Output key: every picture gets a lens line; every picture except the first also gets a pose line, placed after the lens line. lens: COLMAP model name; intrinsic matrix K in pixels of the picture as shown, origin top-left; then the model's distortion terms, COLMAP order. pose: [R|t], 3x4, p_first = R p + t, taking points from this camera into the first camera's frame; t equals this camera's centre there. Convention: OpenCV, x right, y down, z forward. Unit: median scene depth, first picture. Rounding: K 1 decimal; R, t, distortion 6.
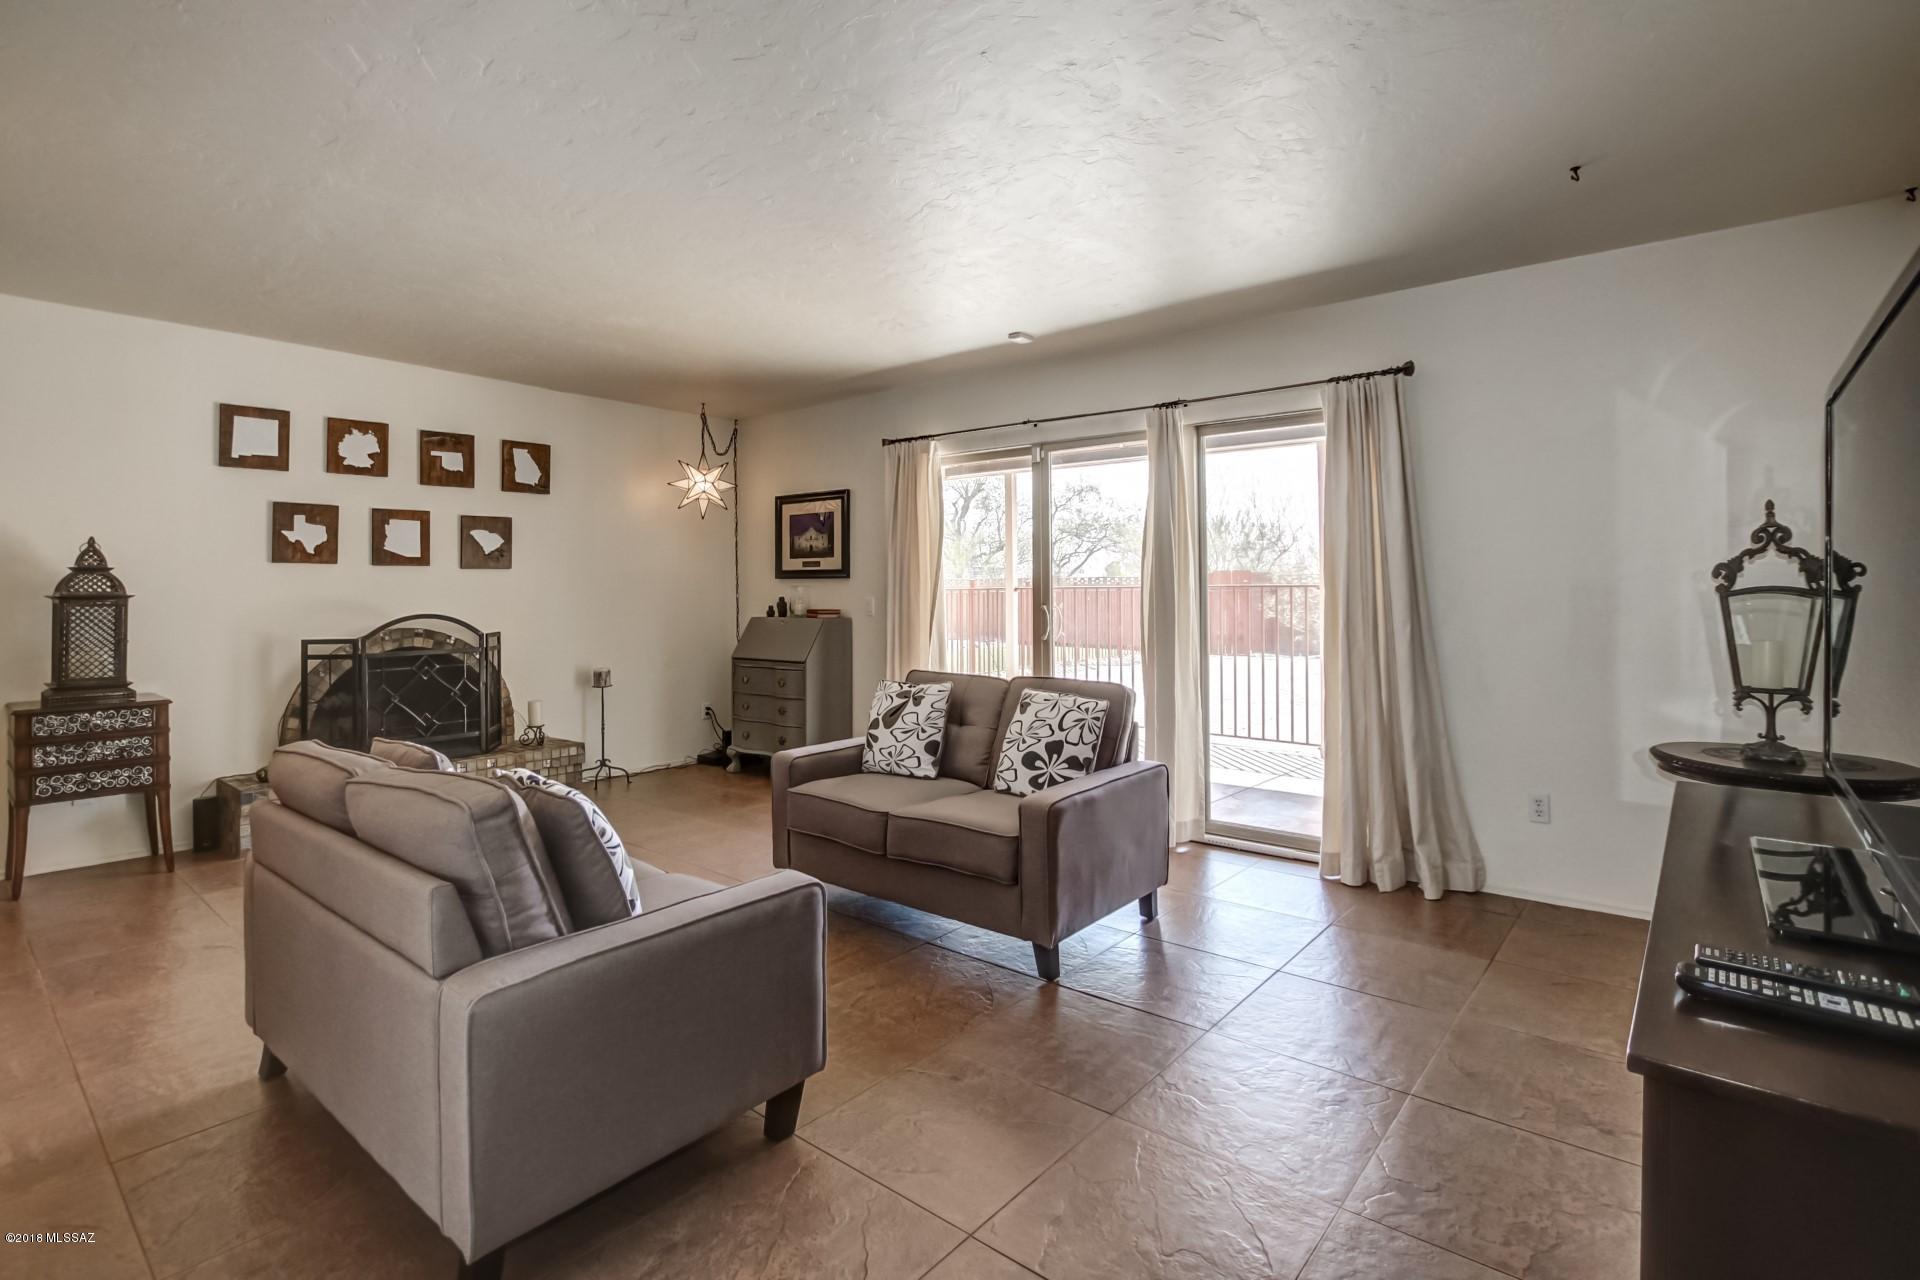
lens RADIAL K [[908.4, 0, 986.5], [0, 908.4, 607.0], [0, 0, 1]] dist [0.000834, 0.000141]
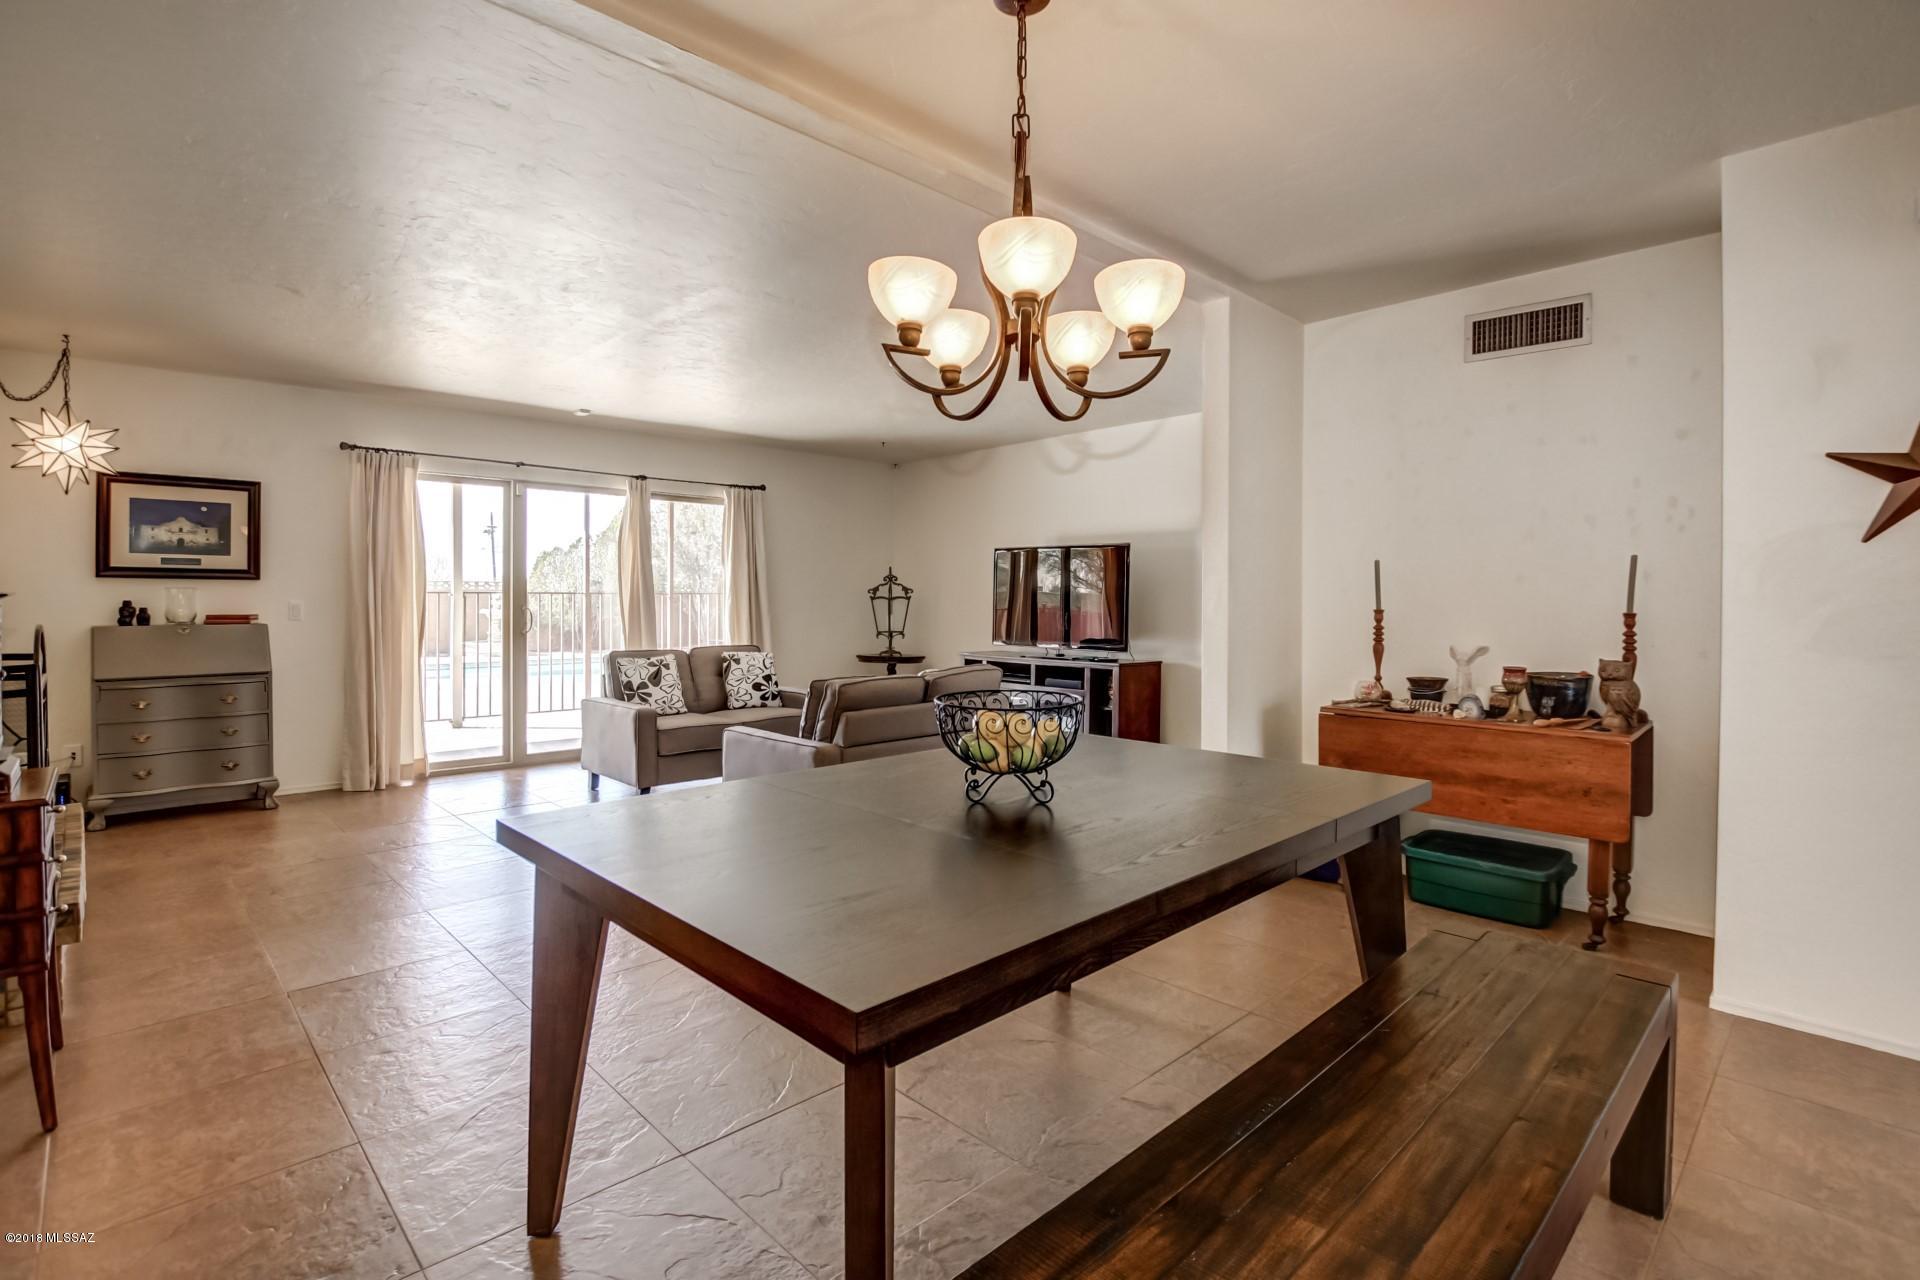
lens RADIAL K [[908.4, 0, 962.0], [0, 908.4, 622.2], [0, 0, 1]] dist [0.000834, 0.000141]
pose [[0.136371, -0.024396, 0.990357, -0.950973], [0.013152, 0.999653, 0.022814, -0.000696], [-0.990570, 0.009914, 0.136645, 0.177675]]
